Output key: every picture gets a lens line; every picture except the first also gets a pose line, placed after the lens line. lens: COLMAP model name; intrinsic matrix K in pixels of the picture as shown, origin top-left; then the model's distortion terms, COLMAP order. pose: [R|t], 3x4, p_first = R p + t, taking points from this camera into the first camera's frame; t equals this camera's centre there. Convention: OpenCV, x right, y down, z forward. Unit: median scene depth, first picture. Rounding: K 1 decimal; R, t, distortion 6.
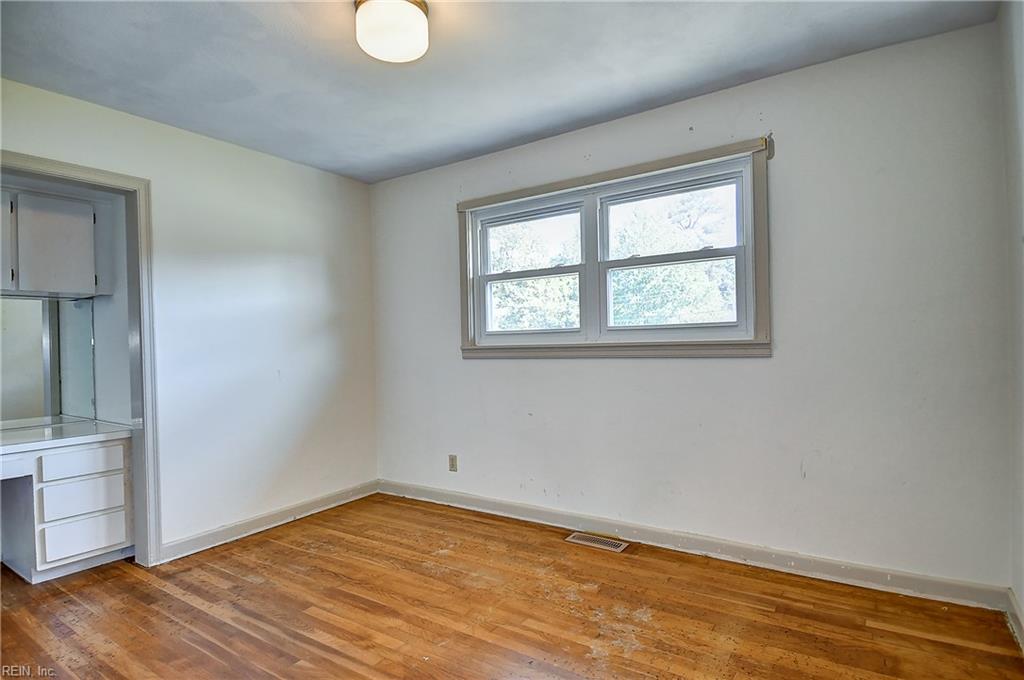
lens RADIAL K [[541.4, 0, 513.3], [0, 541.4, 342.2], [0, 0, 1]] dist [-0.005092, -0.006676]
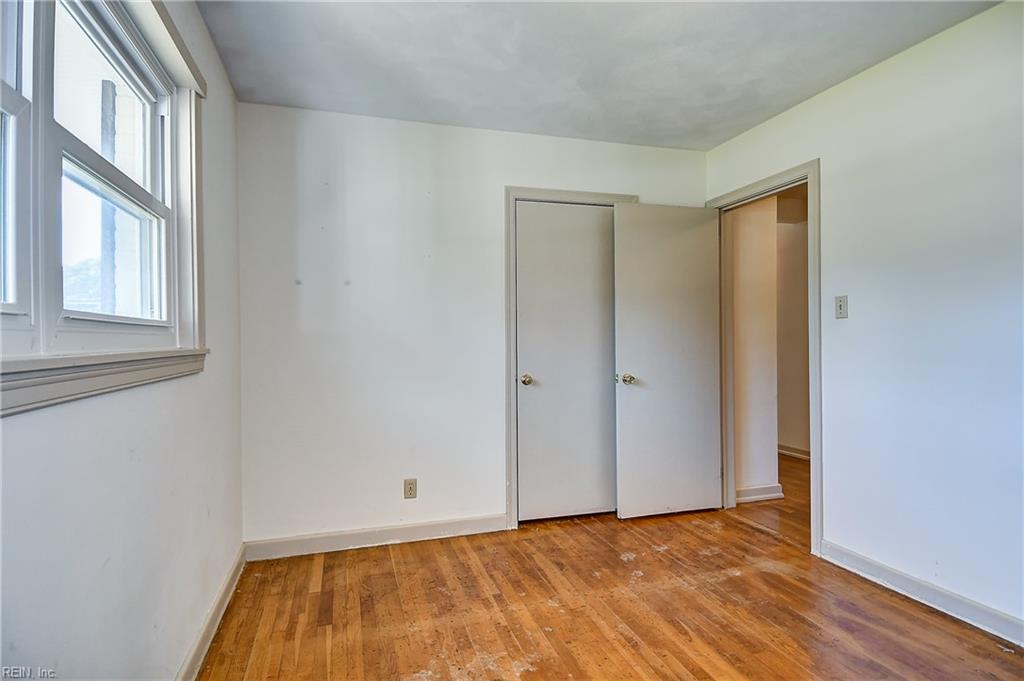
lens RADIAL K [[541.4, 0, 512.5], [0, 541.4, 340.1], [0, 0, 1]] dist [-0.005092, -0.006676]
pose [[-0.783142, 0.027442, 0.621237, -0.402085], [0.023024, 0.999620, -0.015131, 0.004874], [-0.621416, 0.002454, -0.783477, 1.584228]]
